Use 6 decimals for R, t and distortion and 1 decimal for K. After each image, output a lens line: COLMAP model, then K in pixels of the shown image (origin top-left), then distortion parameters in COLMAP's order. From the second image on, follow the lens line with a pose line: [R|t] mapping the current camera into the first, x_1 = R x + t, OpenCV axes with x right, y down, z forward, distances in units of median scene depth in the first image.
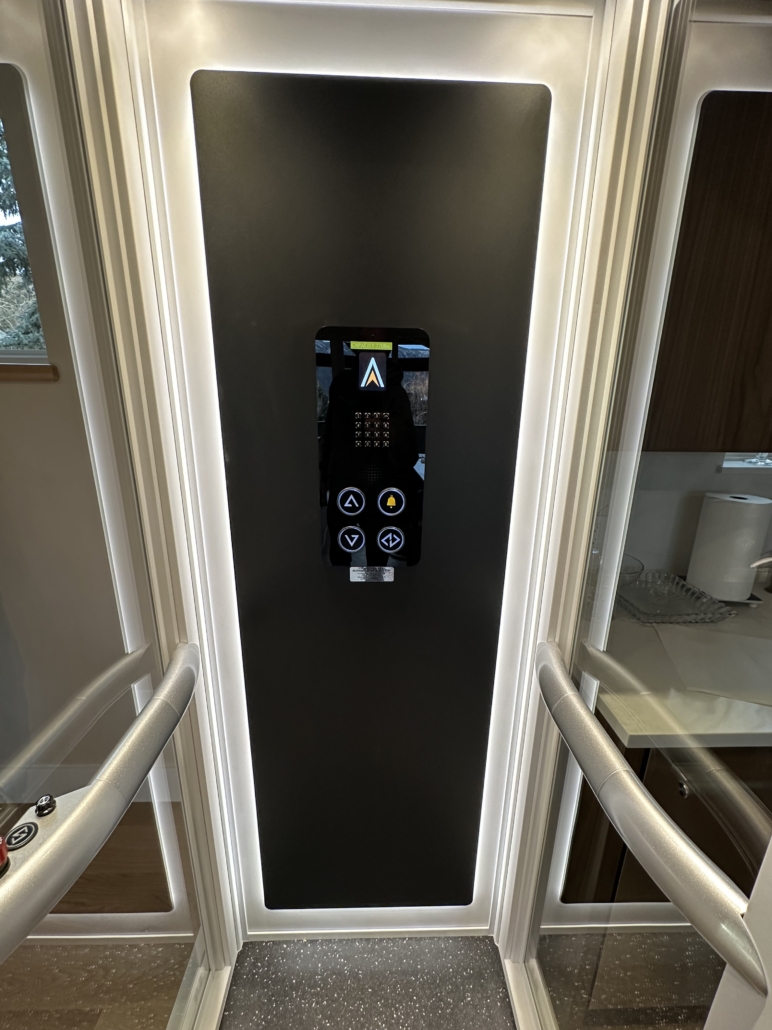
lens RADIAL K [[408.5, 0, 386.0], [0, 408.5, 515.0], [0, 0, 1]] dist [0.000408, 0.000205]
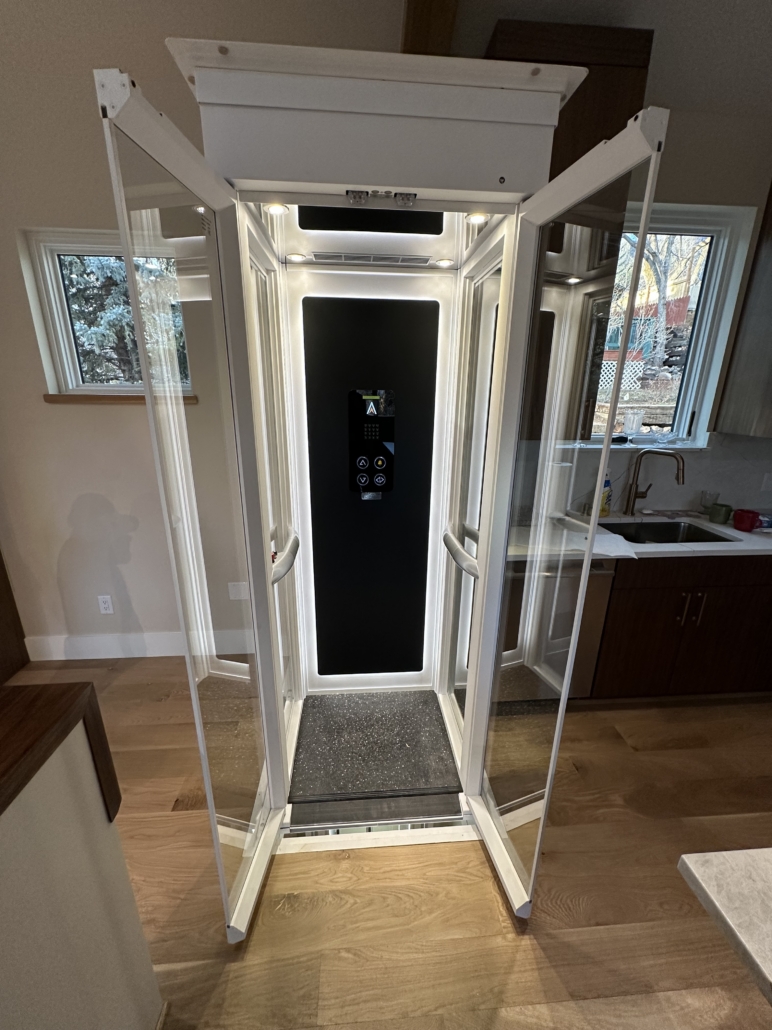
lens RADIAL K [[417.4, 0, 389.0], [0, 417.4, 524.1], [0, 0, 1]] dist [0.000409, 0.000053]
pose [[0.998709, -0.015500, 0.048366, -0.053284], [0.013655, 0.999175, 0.038252, 0.218115], [-0.048919, -0.037543, 0.998097, -1.335047]]
